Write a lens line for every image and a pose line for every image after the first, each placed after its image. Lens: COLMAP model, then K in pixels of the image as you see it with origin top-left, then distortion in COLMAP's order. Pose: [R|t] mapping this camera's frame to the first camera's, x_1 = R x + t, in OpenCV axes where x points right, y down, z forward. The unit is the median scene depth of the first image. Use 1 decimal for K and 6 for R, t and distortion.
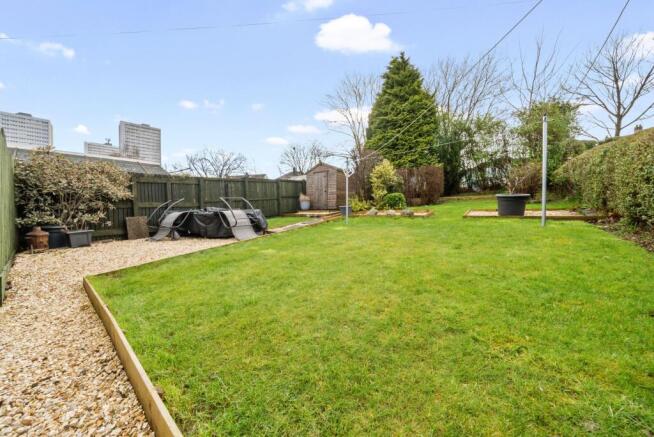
lens RADIAL K [[228.6, 0, 325.6], [0, 228.6, 217.8], [0, 0, 1]] dist [-0.000041, -0.000067]
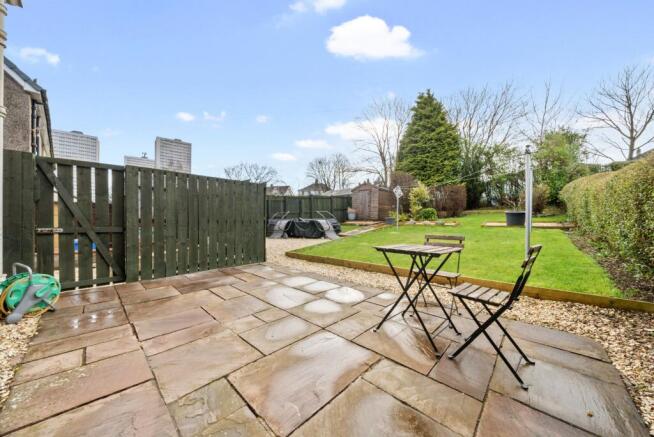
lens RADIAL K [[224.2, 0, 327.0], [0, 224.2, 218.5], [0, 0, 1]] dist [0.005597, 0.000238]
pose [[0.997180, 0.011381, -0.074179, -0.124961], [-0.014381, 0.999095, -0.040041, 0.008458], [0.073656, 0.040995, 0.996441, -0.227767]]
